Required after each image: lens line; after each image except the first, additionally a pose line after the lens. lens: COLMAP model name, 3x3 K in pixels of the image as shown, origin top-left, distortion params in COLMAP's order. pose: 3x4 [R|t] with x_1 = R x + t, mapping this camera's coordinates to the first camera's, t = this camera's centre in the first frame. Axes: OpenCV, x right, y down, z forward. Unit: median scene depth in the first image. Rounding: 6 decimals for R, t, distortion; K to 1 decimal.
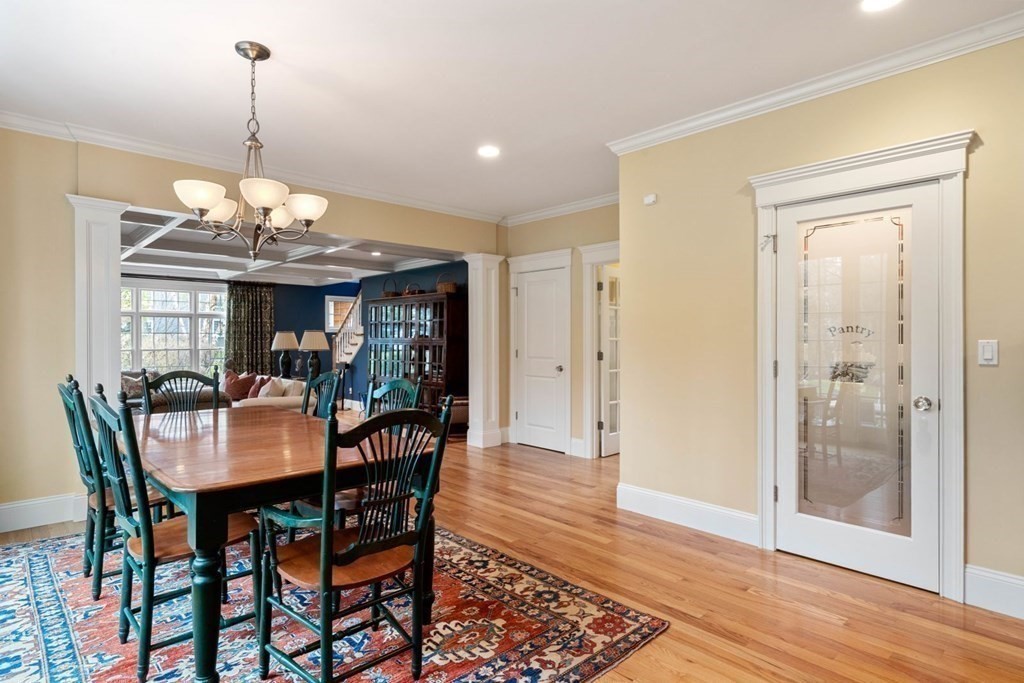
lens RADIAL K [[549.9, 0, 512.0], [0, 549.9, 341.5], [0, 0, 1]] dist [0.000687, 0.000062]
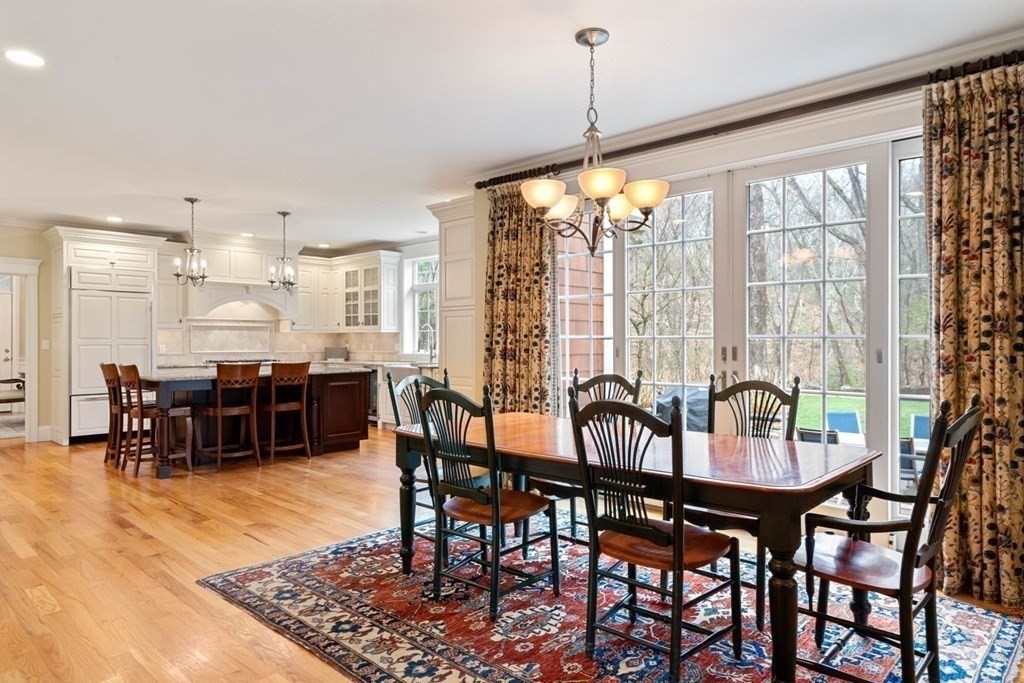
lens RADIAL K [[631.0, 0, 512.0], [0, 631.0, 341.5], [0, 0, 1]] dist [0.008032, 0.001065]
pose [[-0.998525, -0.000800, -0.054297, -0.251575], [-0.001041, 0.999990, 0.004412, -0.003666], [0.054293, 0.004462, -0.998515, 1.933625]]
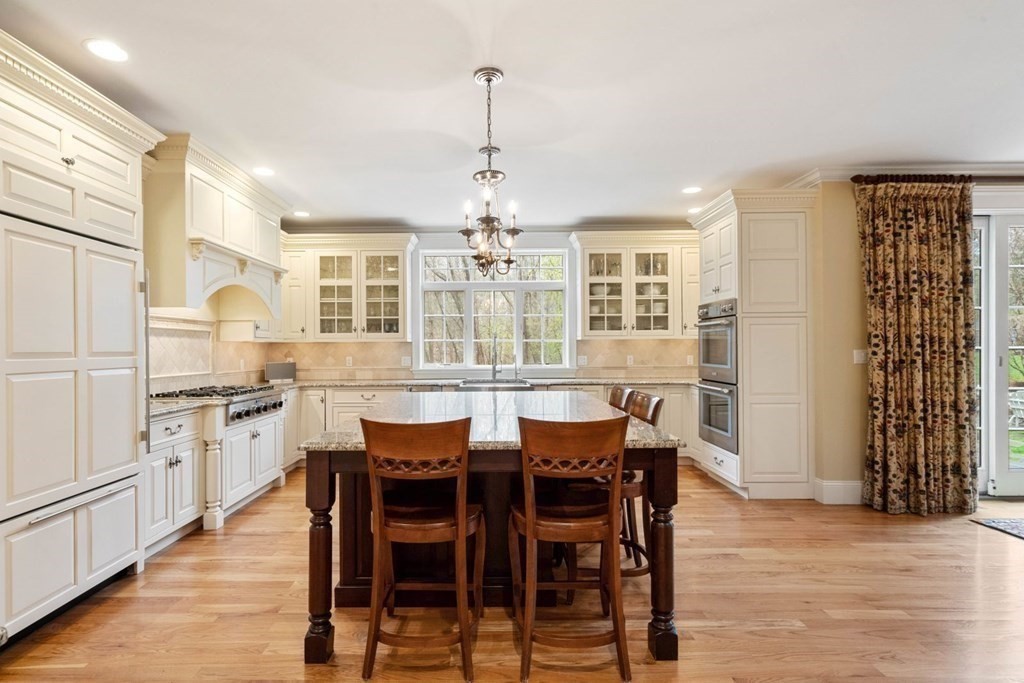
lens RADIAL K [[487.6, 0, 487.9], [0, 487.6, 348.8], [0, 0, 1]] dist [-0.000923, -0.000116]
pose [[-0.697411, 0.003980, -0.716660, 1.357827], [0.002792, 0.999992, 0.002836, -0.011851], [0.716666, -0.000023, -0.697417, 0.255456]]
